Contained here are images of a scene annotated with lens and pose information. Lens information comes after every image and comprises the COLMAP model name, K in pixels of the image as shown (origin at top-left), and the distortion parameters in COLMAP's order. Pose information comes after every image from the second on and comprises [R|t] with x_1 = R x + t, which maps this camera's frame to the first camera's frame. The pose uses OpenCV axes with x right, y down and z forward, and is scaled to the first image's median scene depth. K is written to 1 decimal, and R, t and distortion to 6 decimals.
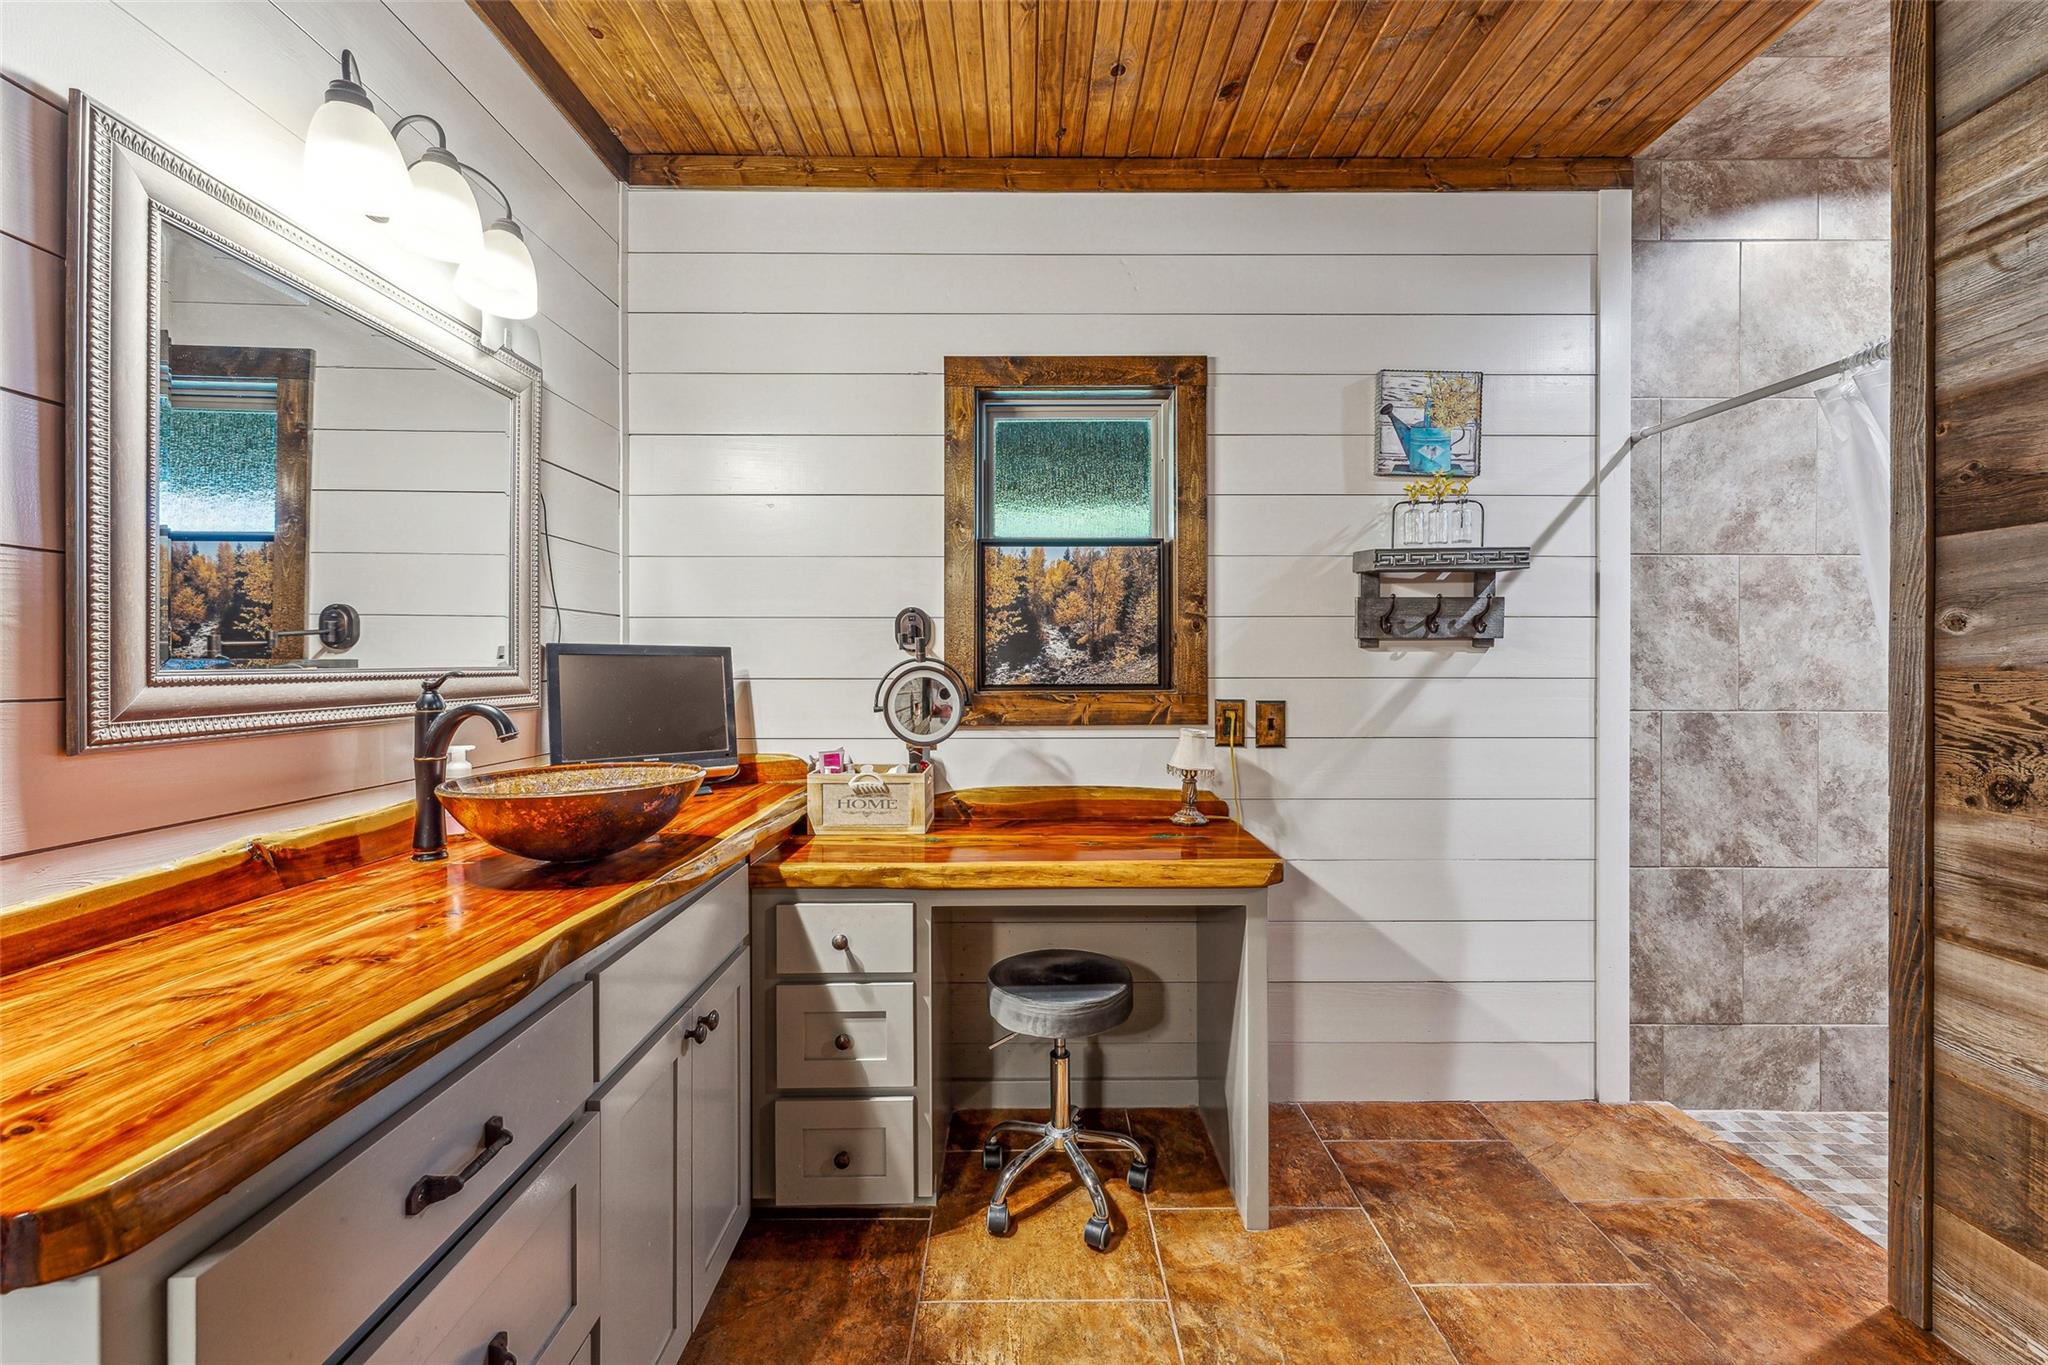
lens RADIAL K [[829.1, 0, 1029.5], [0, 829.1, 668.8], [0, 0, 1]] dist [0.001102, 0.000167]
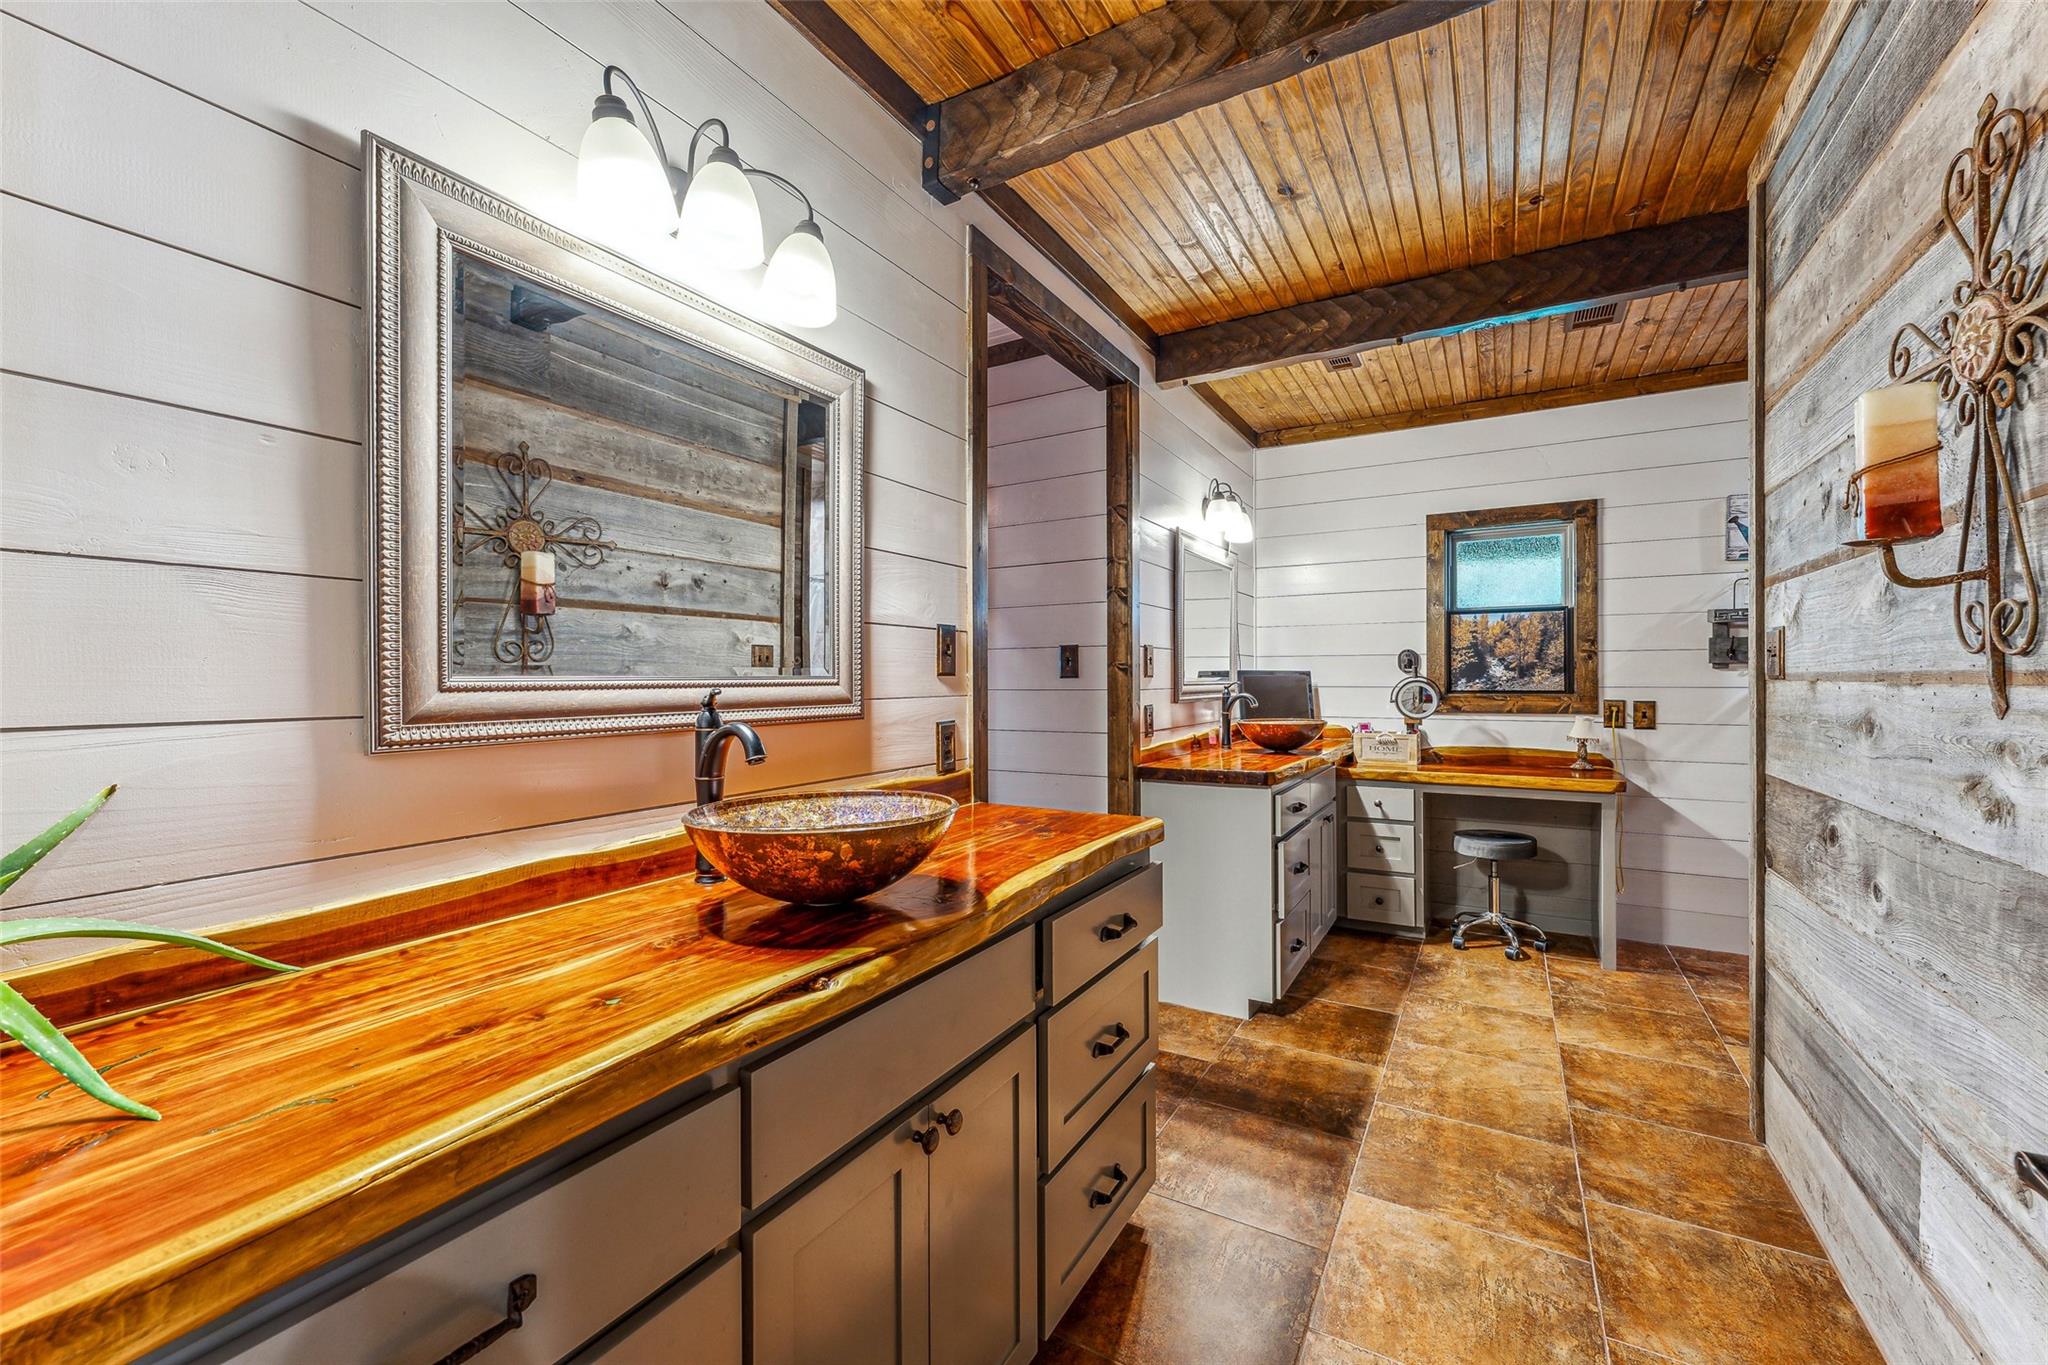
lens RADIAL K [[829.1, 0, 1019.3], [0, 829.1, 679.4], [0, 0, 1]] dist [0.001102, 0.000167]
pose [[0.860632, -0.001283, -0.509226, 0.059064], [-0.001571, 0.999985, -0.005174, 0.005922], [0.509226, 0.005253, 0.860617, -1.079557]]
